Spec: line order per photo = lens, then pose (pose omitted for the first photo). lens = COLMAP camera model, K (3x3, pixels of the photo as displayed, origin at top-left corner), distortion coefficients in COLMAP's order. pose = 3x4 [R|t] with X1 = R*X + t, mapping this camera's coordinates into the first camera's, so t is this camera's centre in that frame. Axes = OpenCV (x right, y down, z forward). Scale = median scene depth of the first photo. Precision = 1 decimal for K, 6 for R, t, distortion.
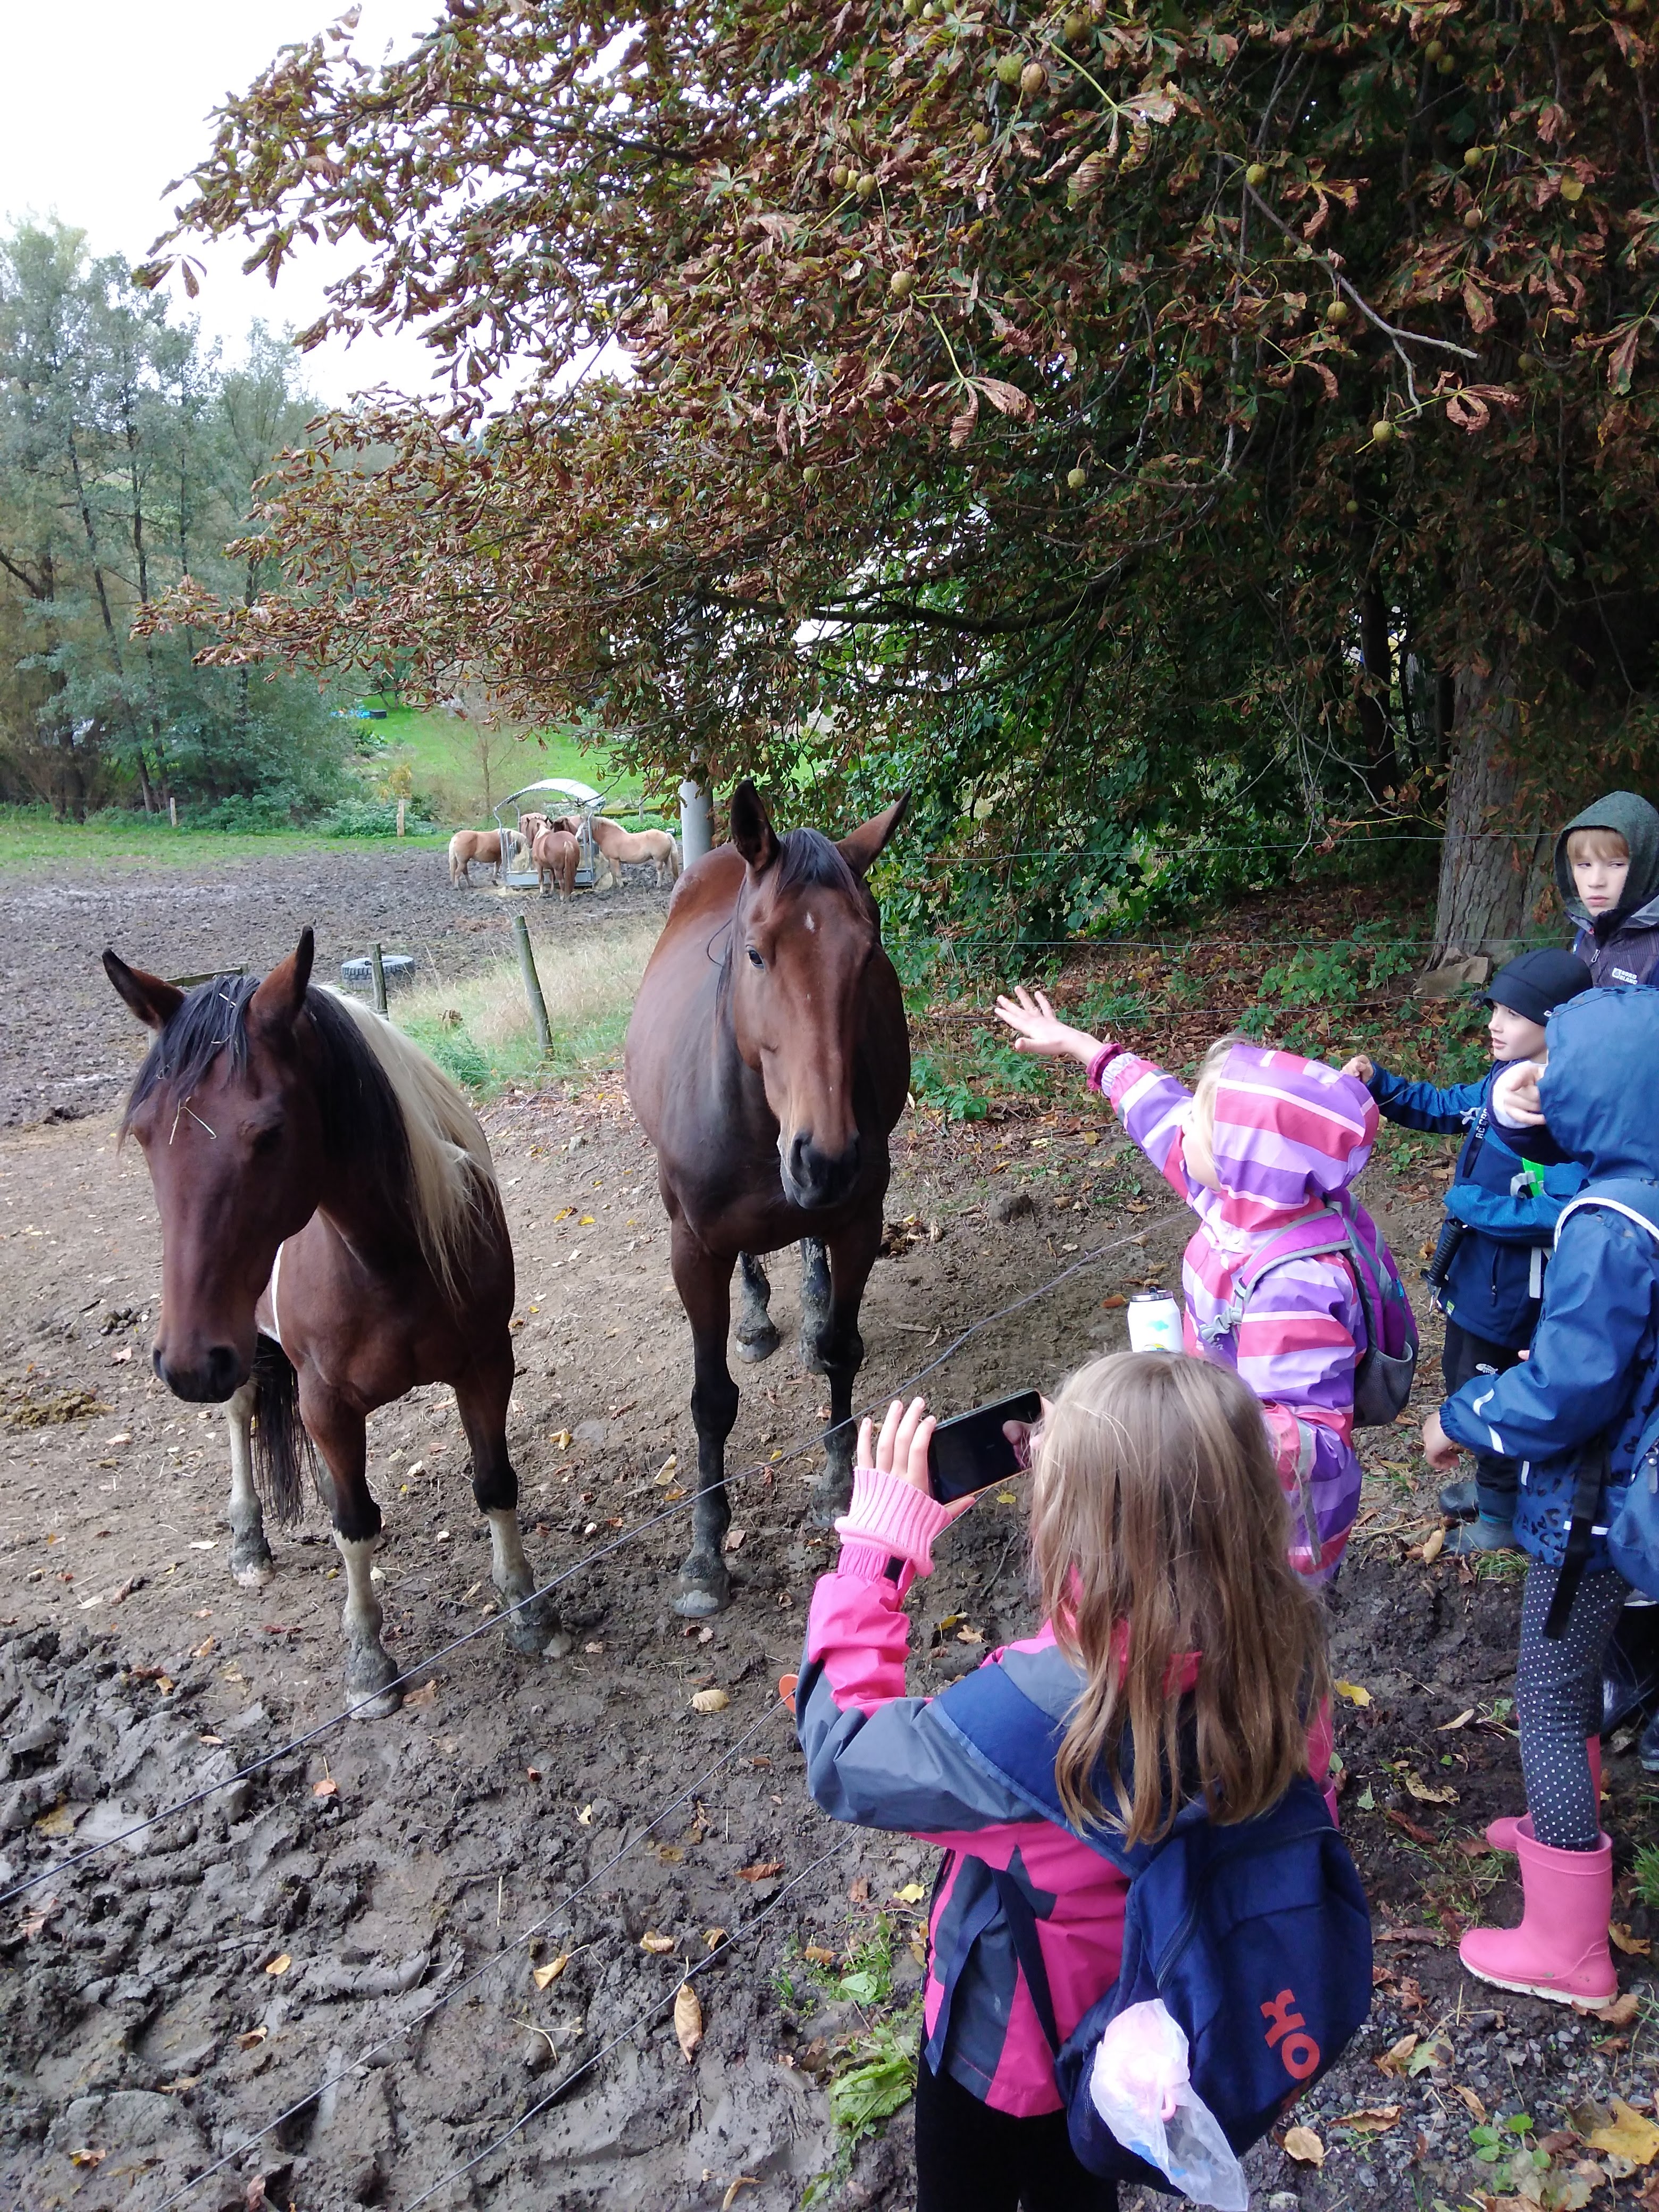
lens RADIAL K [[1673.6, 0, 856.4], [0, 1673.6, 1075.0], [0, 0, 1]] dist [0.011806, -0.049242]
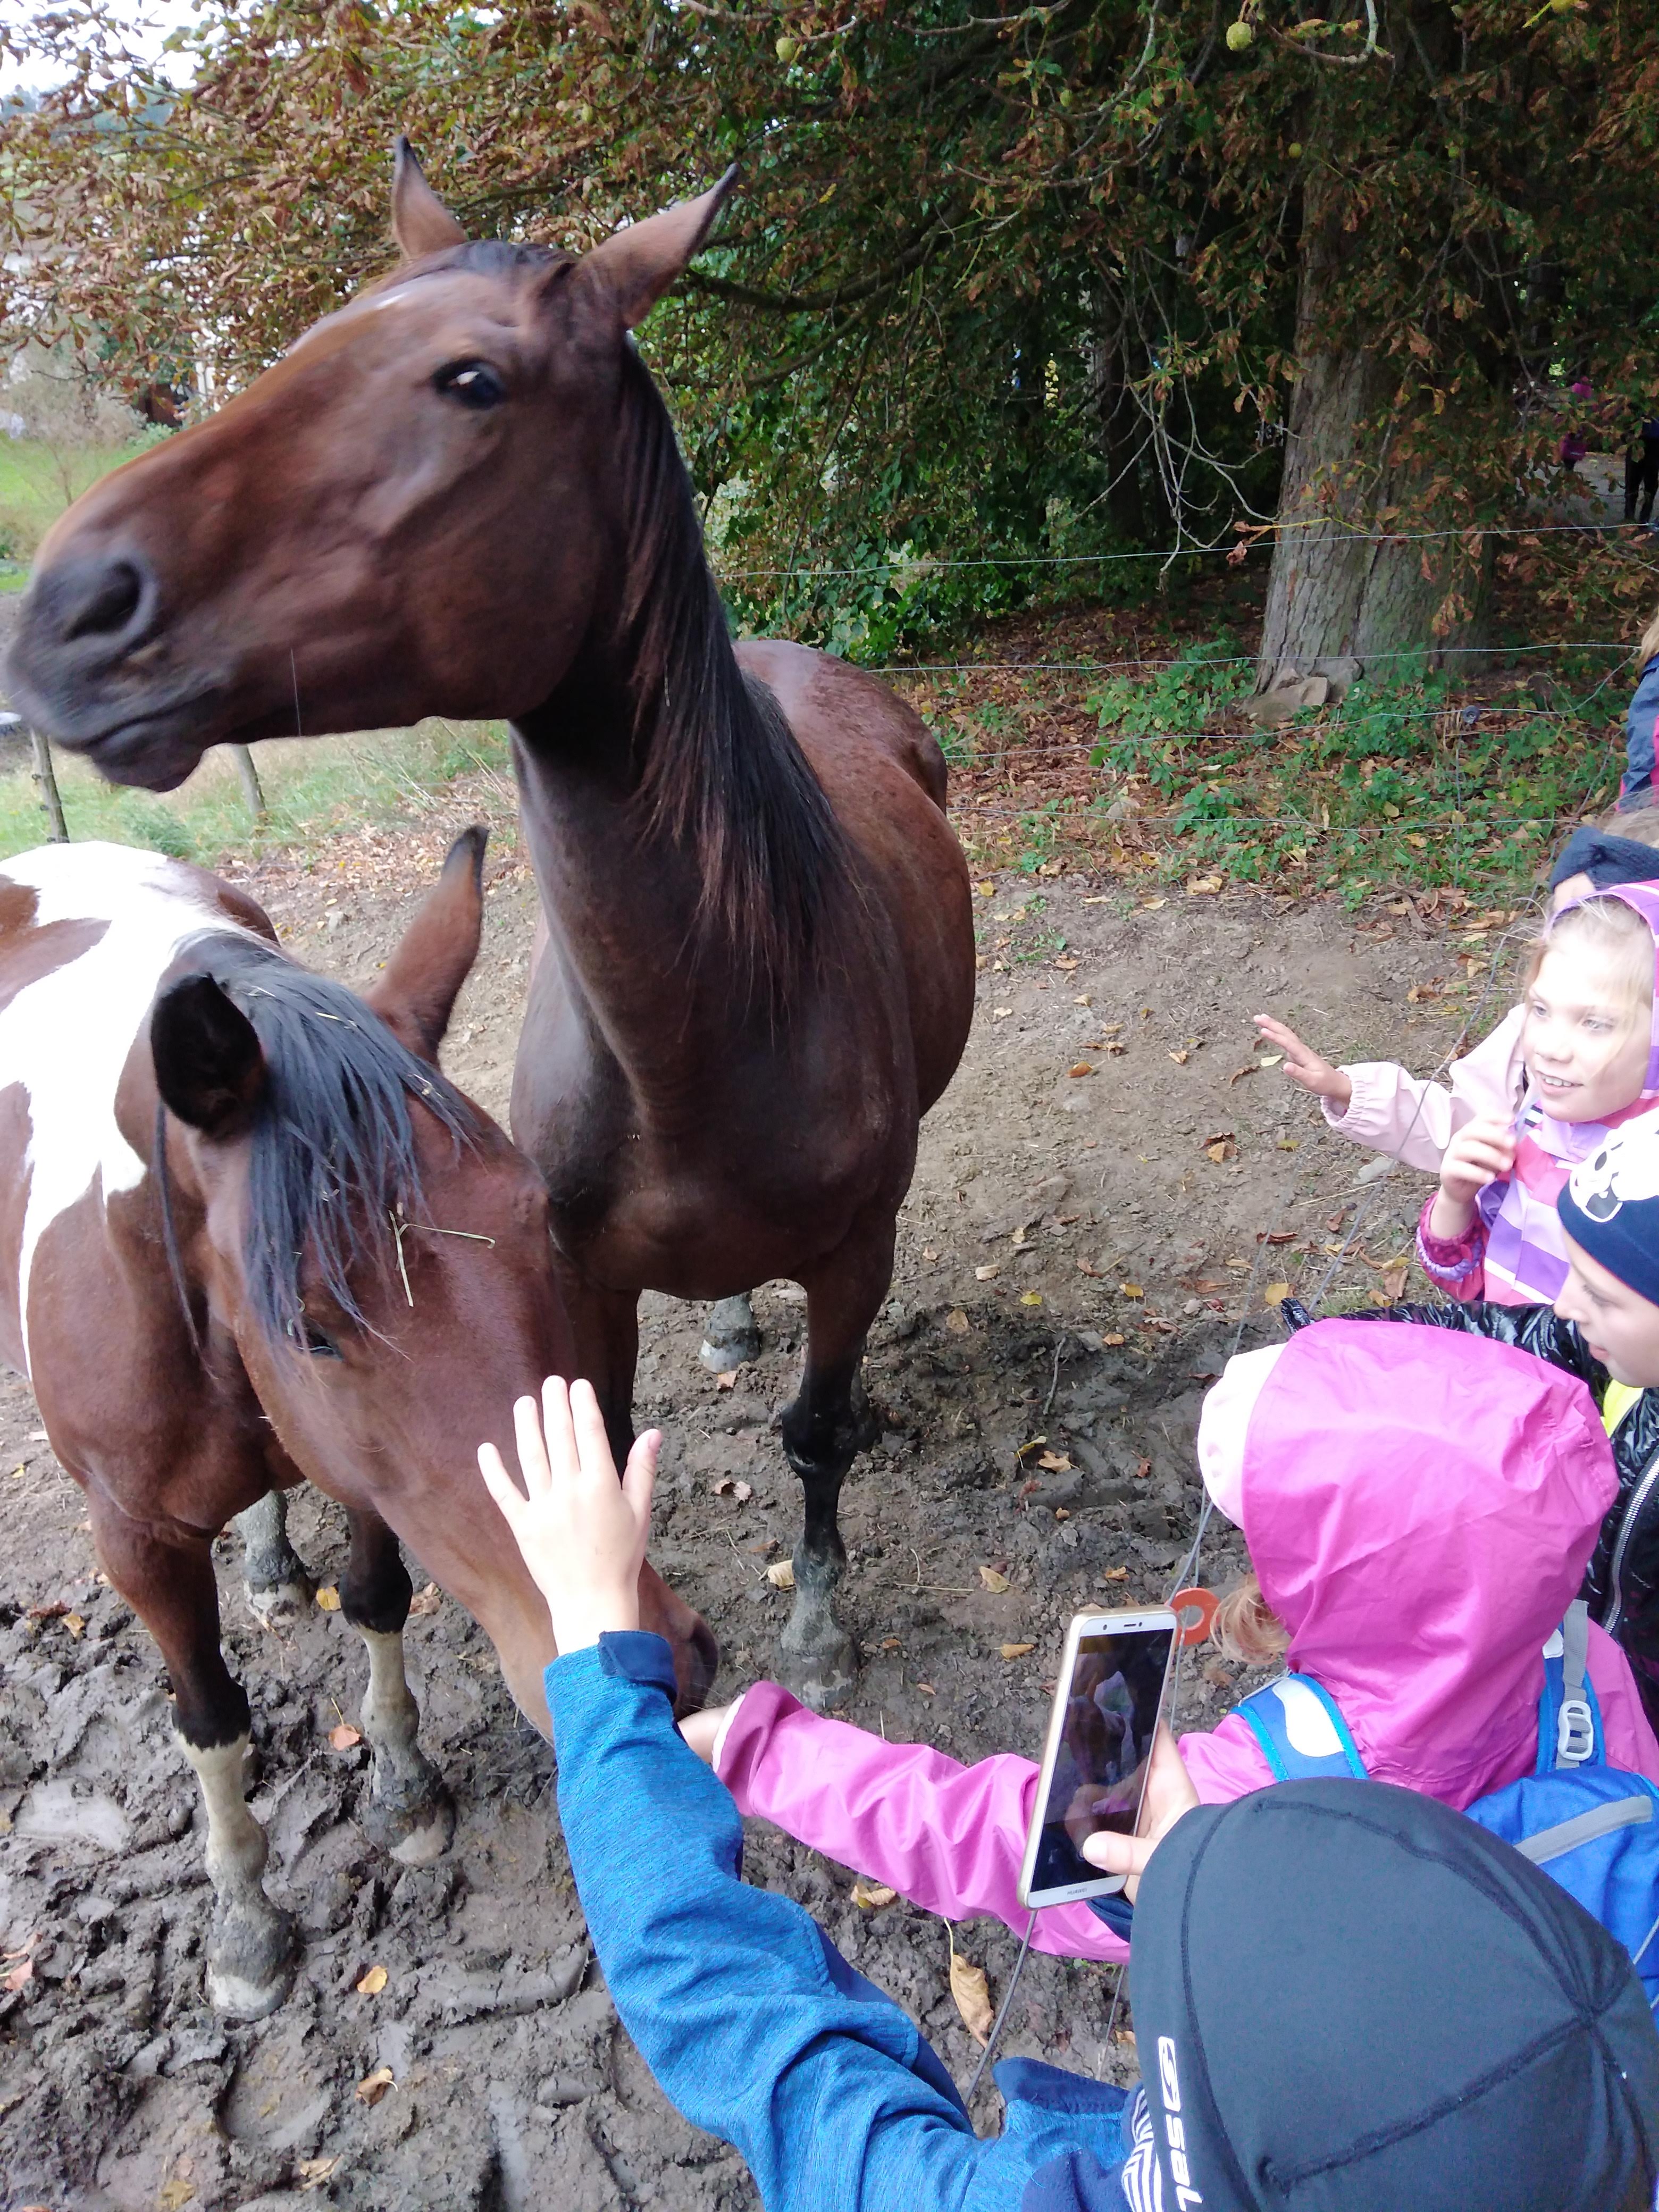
lens RADIAL K [[1684.3, 0, 824.1], [0, 1684.3, 1077.2], [0, 0, 1]] dist [0.024829, -0.057118]
pose [[0.981148, -0.067748, 0.180995, -0.224819], [0.039866, 0.987350, 0.153465, -0.008846], [-0.189102, -0.143357, 0.971437, 0.210426]]
